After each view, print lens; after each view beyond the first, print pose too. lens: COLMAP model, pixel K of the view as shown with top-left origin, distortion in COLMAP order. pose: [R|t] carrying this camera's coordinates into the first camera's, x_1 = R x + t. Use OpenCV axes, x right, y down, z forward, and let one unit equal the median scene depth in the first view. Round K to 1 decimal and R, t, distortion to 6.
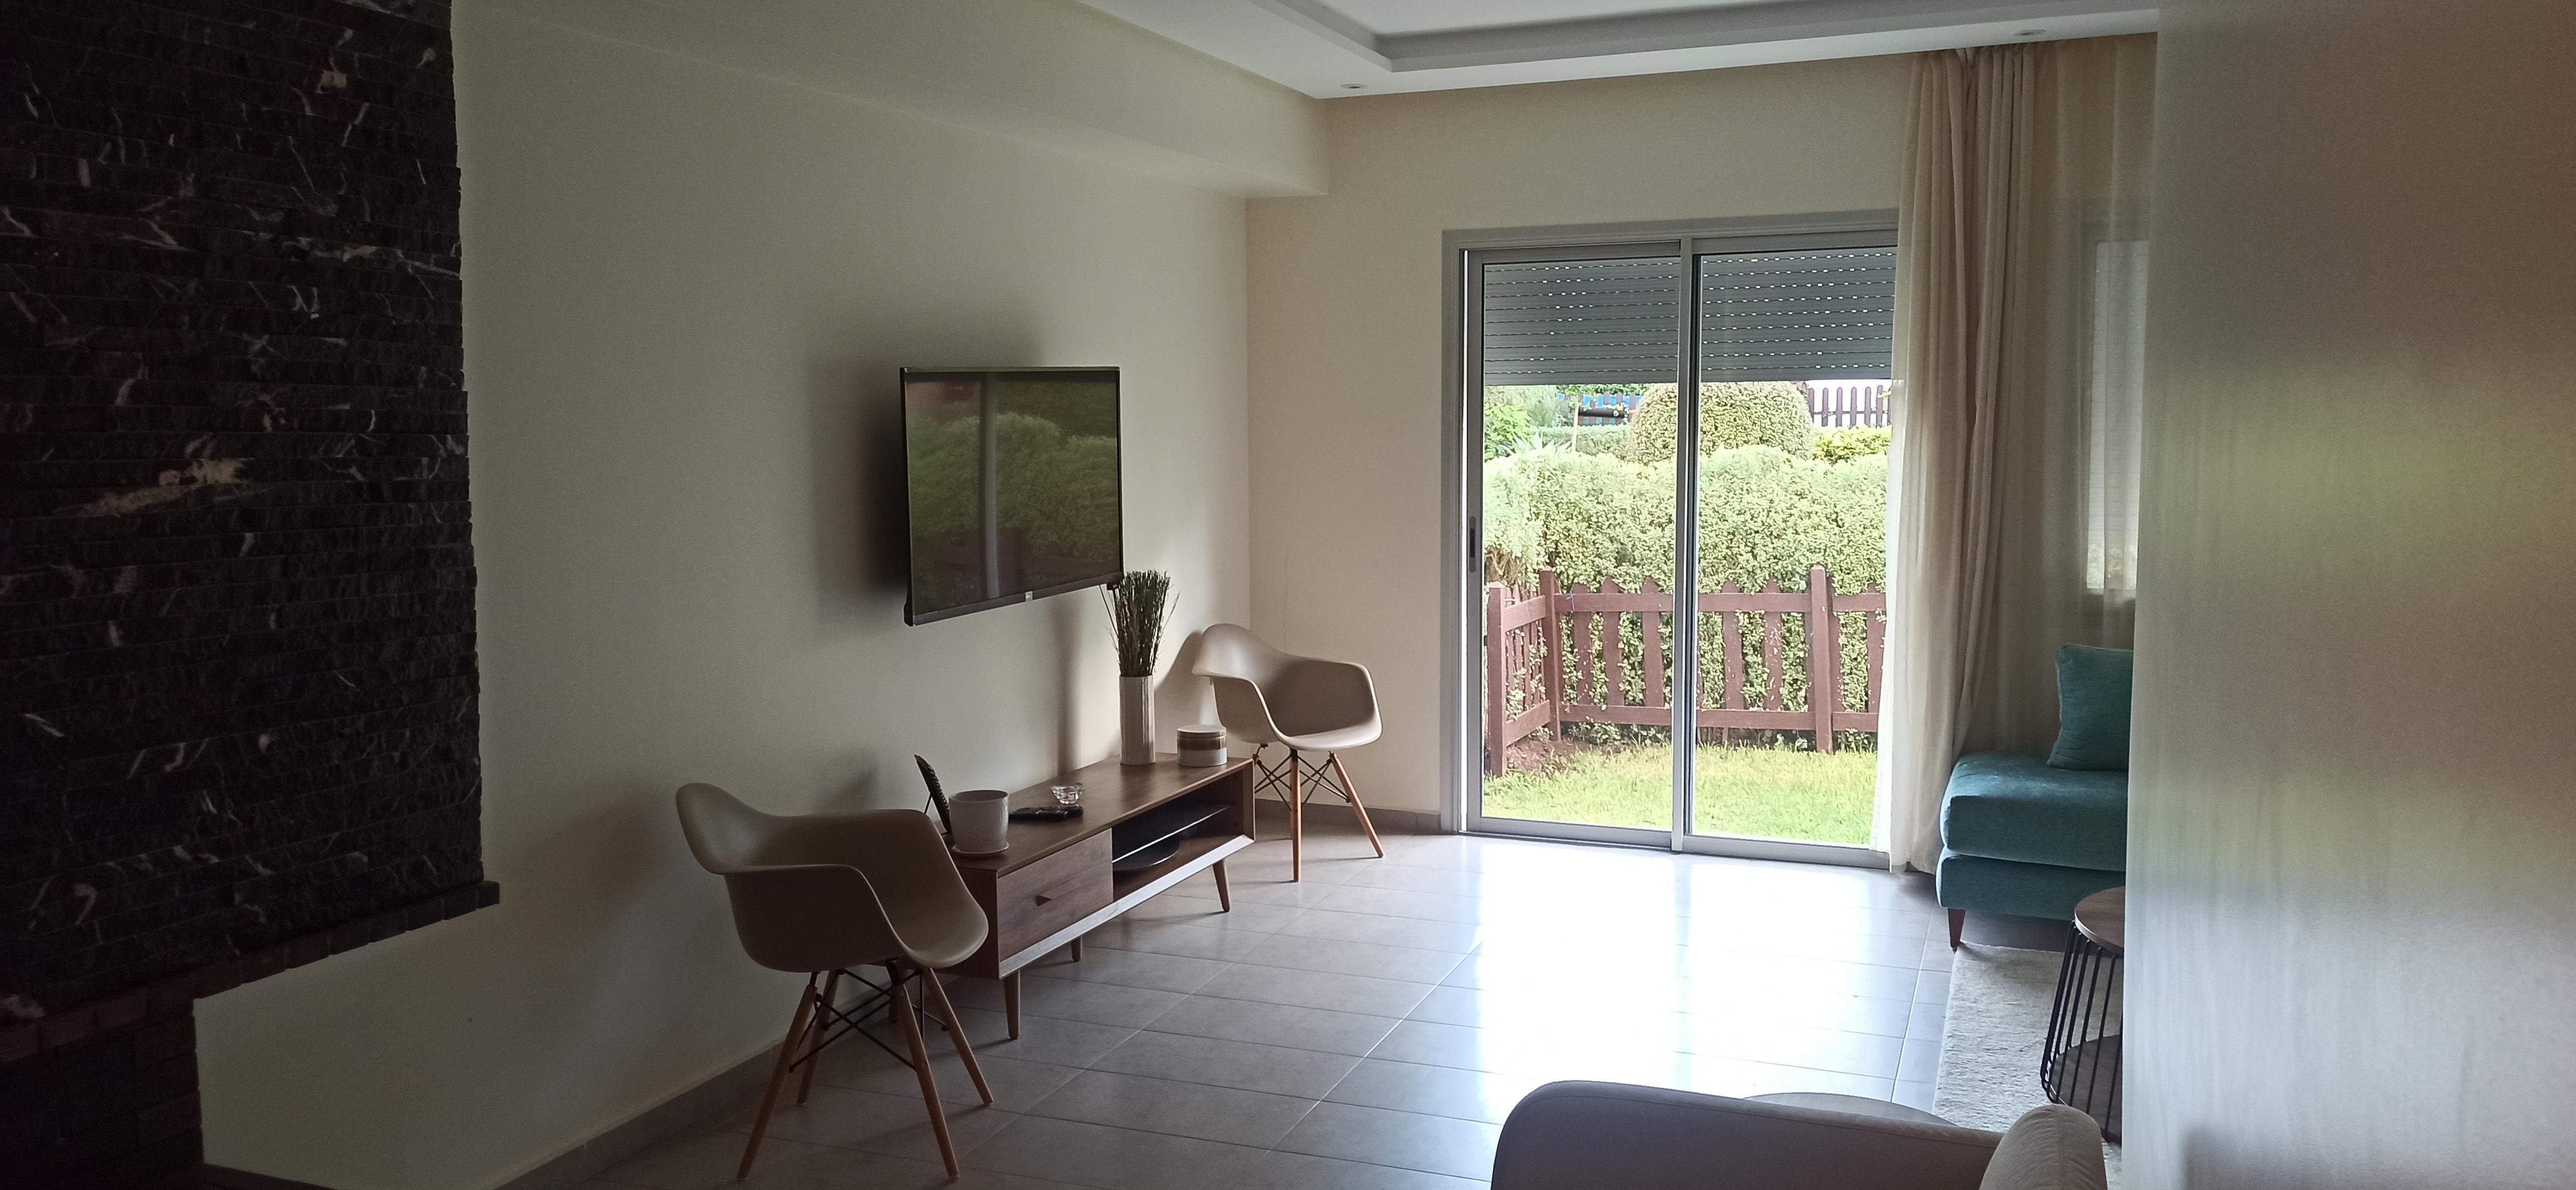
lens RADIAL K [[1875.1, 0, 1293.0], [0, 1875.1, 569.4], [0, 0, 1]] dist [0.061114, -0.003894]
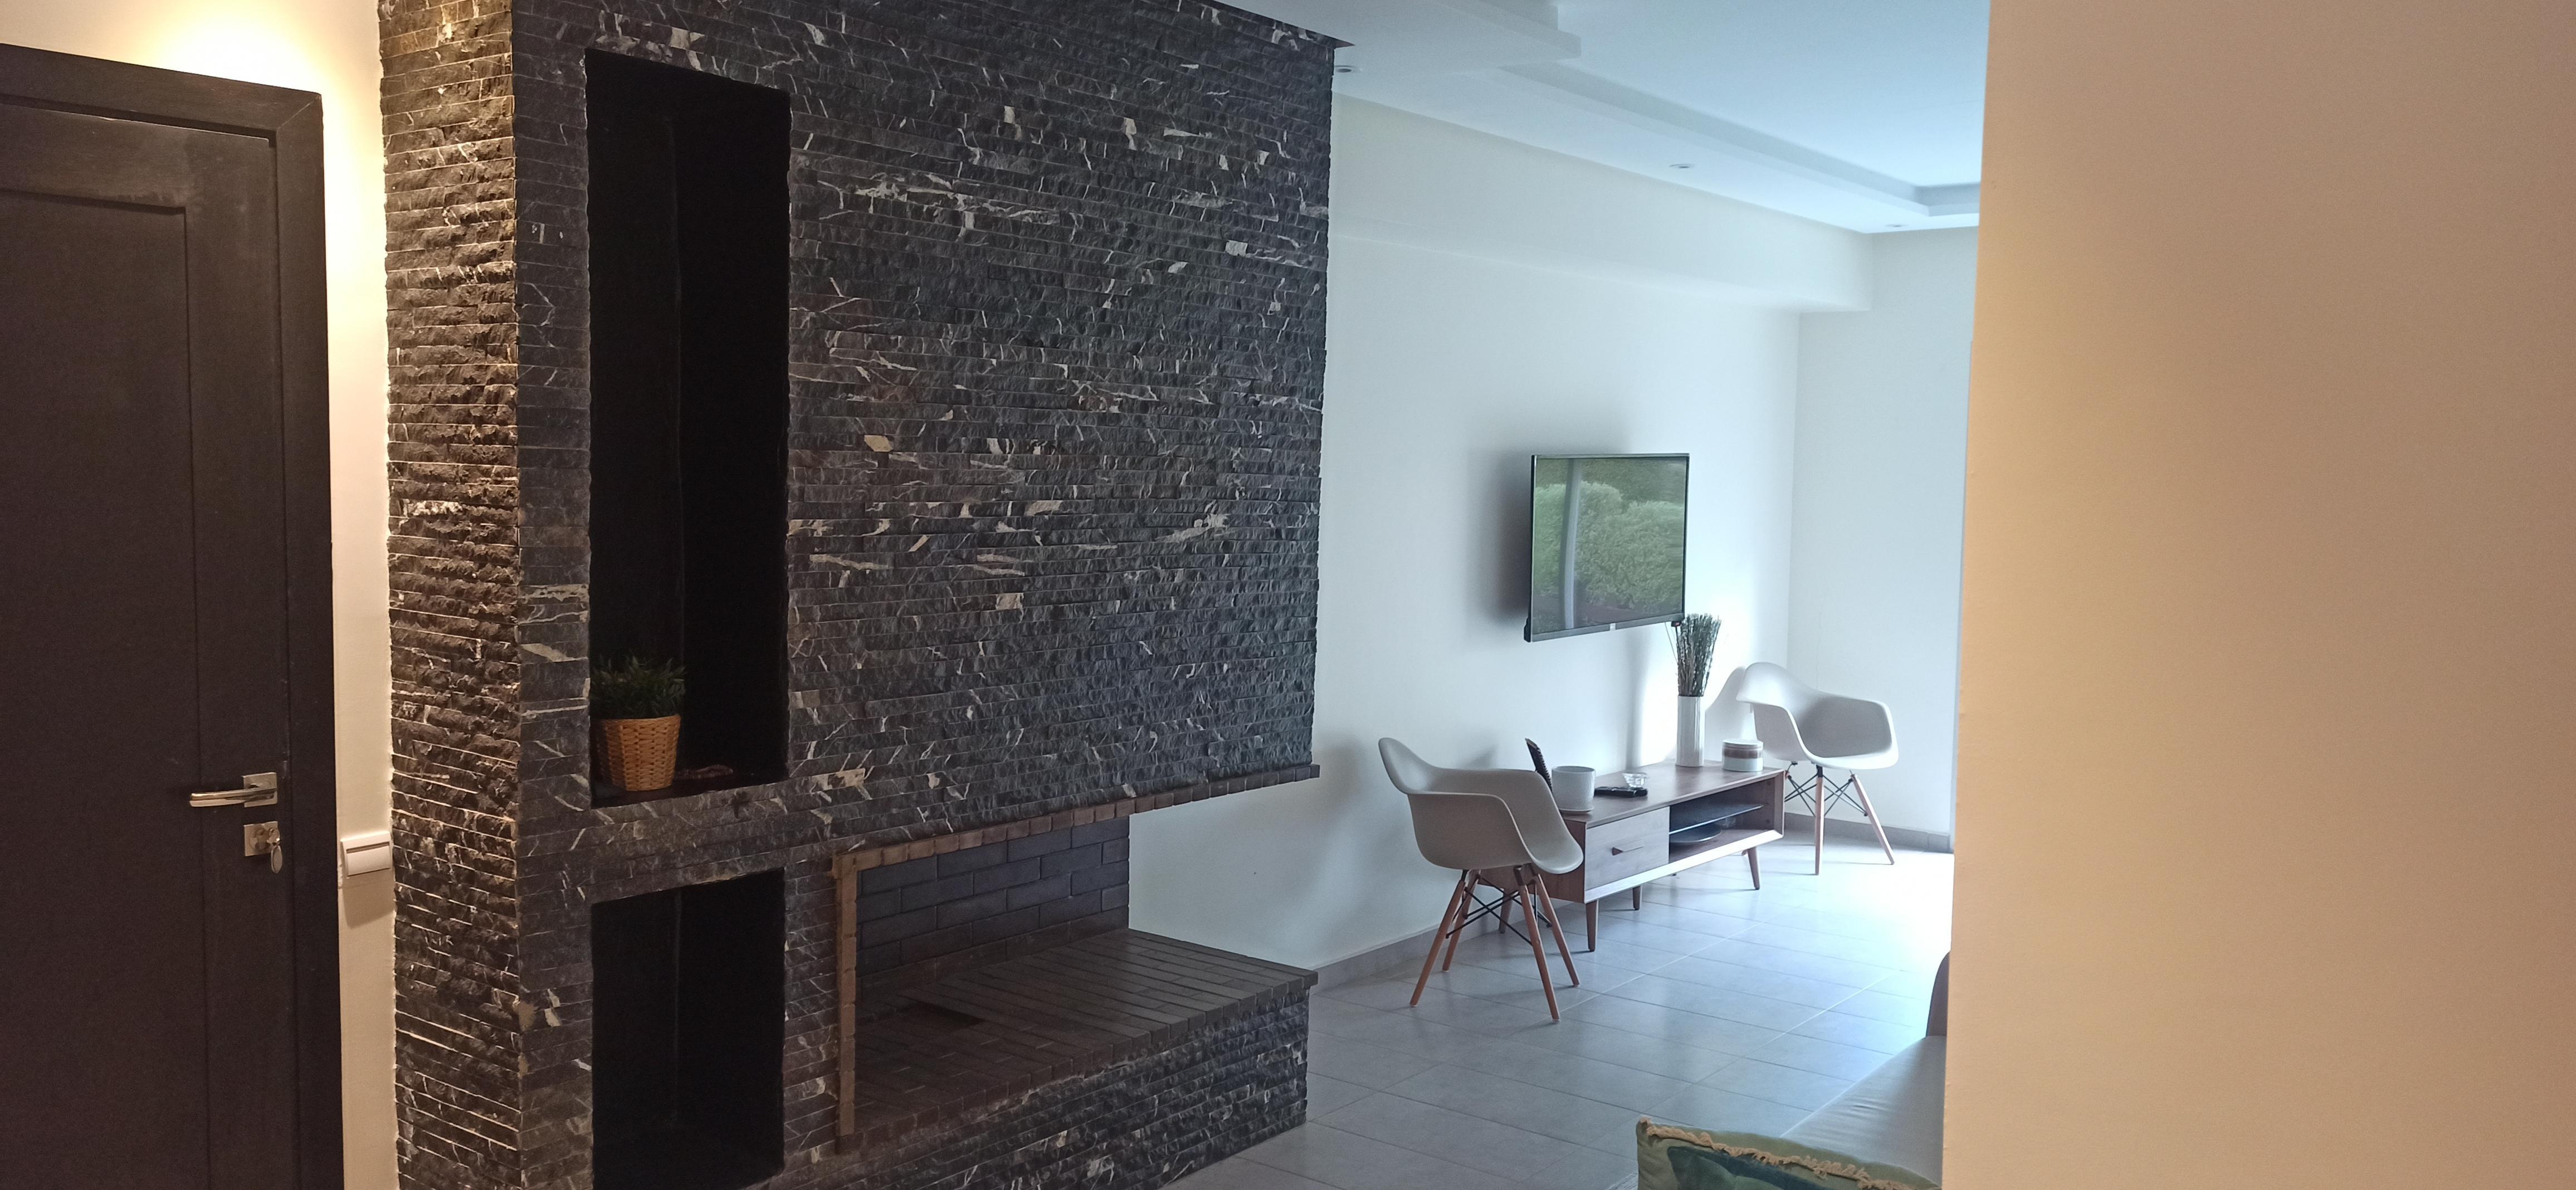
lens RADIAL K [[1875.1, 0, 1298.2], [0, 1875.1, 591.3], [0, 0, 1]] dist [0.061114, -0.003894]
pose [[0.959922, 0.043222, -0.276913, 0.012790], [-0.048547, 0.998744, -0.012399, 0.018023], [0.276030, 0.025346, 0.960815, -0.362865]]
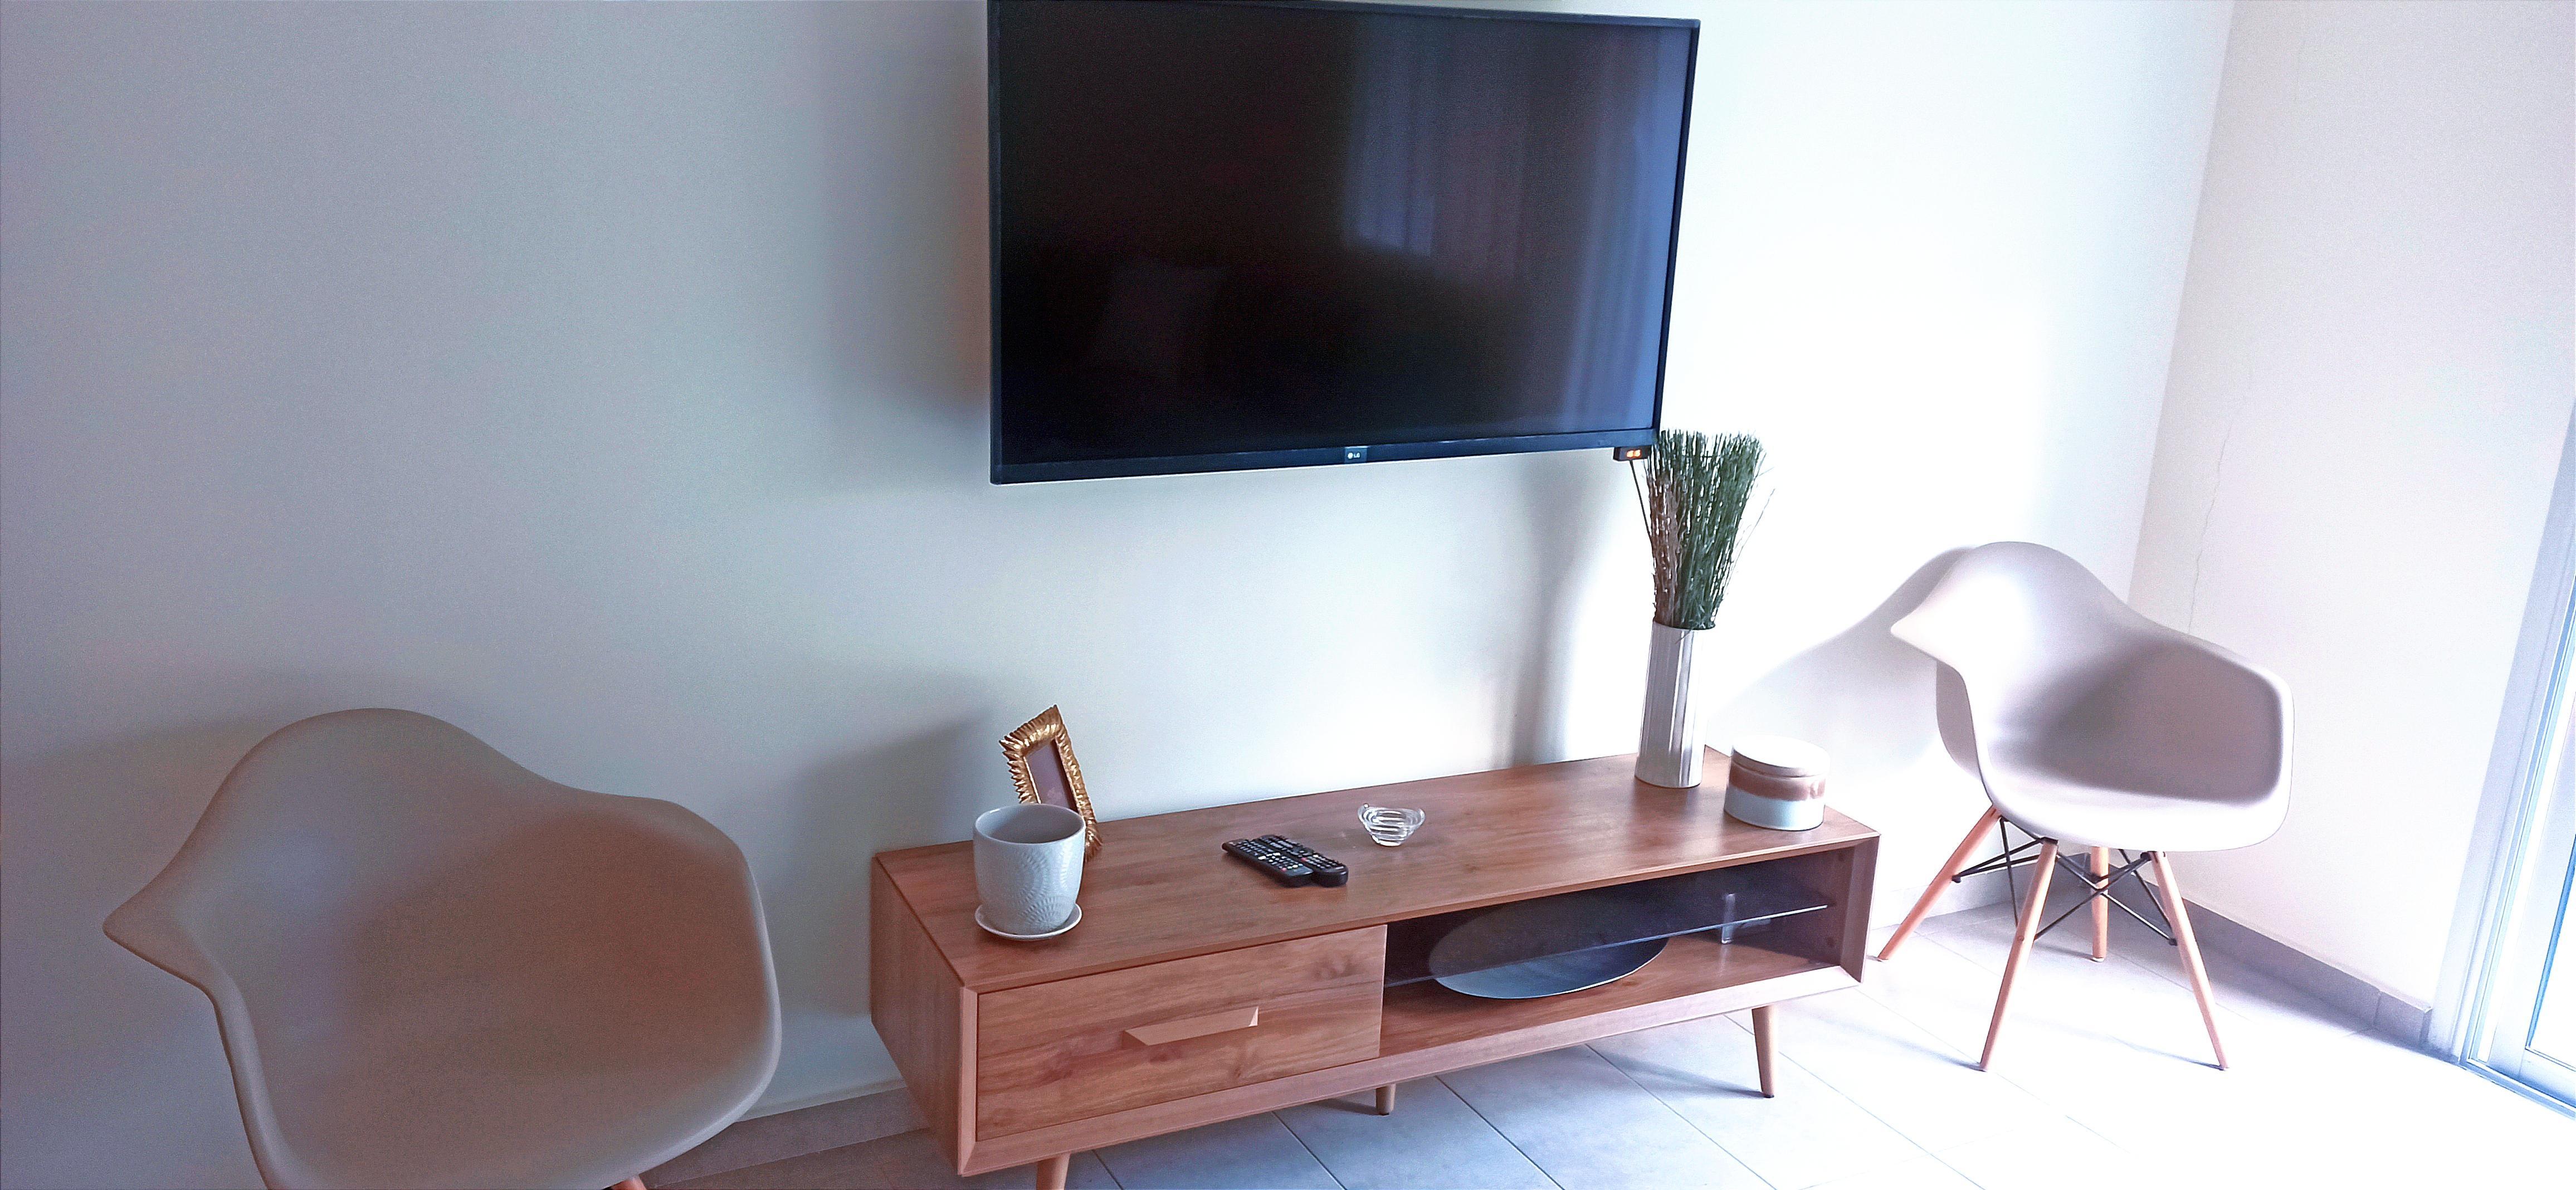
lens RADIAL K [[1875.1, 0, 1325.7], [0, 1875.1, 638.0], [0, 0, 1]] dist [0.061114, -0.003894]
pose [[0.755792, 0.225186, -0.614874, 0.207754], [-0.113746, 0.969882, 0.215387, -0.054472], [0.644857, -0.092849, 0.758643, 0.643380]]
